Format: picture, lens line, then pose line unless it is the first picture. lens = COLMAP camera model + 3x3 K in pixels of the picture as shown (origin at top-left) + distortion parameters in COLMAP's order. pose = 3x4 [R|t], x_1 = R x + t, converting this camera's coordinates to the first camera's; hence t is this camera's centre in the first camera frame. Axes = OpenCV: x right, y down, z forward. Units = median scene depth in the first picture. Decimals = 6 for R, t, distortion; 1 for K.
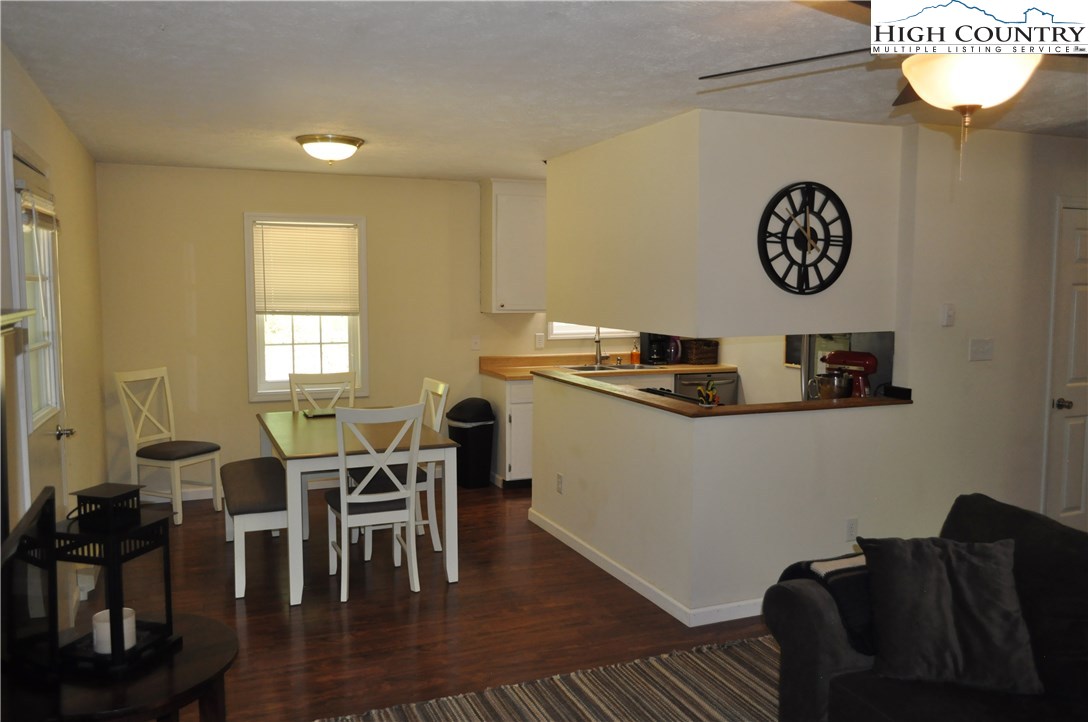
lens RADIAL K [[834.0, 0, 544.0], [0, 834.0, 361.0], [0, 0, 1]] dist [-0.008100, -0.004836]
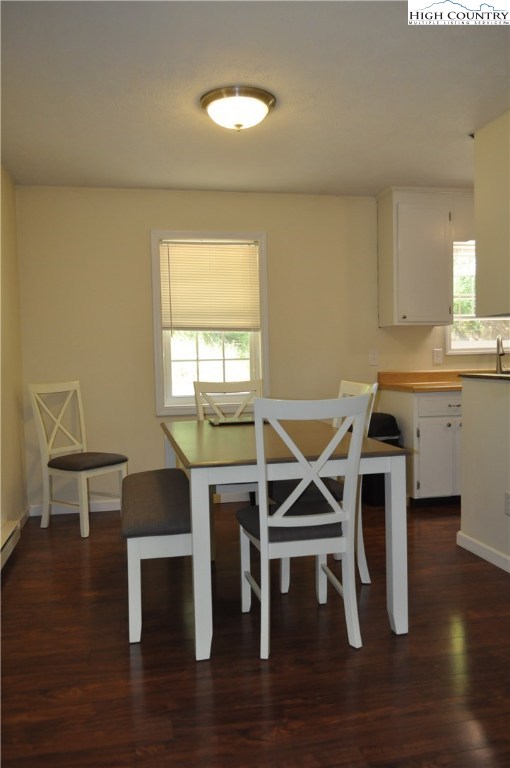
lens RADIAL K [[621.9, 0, 255.0], [0, 621.9, 384.0], [0, 0, 1]] dist [0.007346, -0.000510]
pose [[0.980269, -0.013873, -0.197182, -0.102399], [0.007216, 0.999381, -0.034439, 0.045717], [0.197538, 0.032337, 0.979762, 0.334866]]
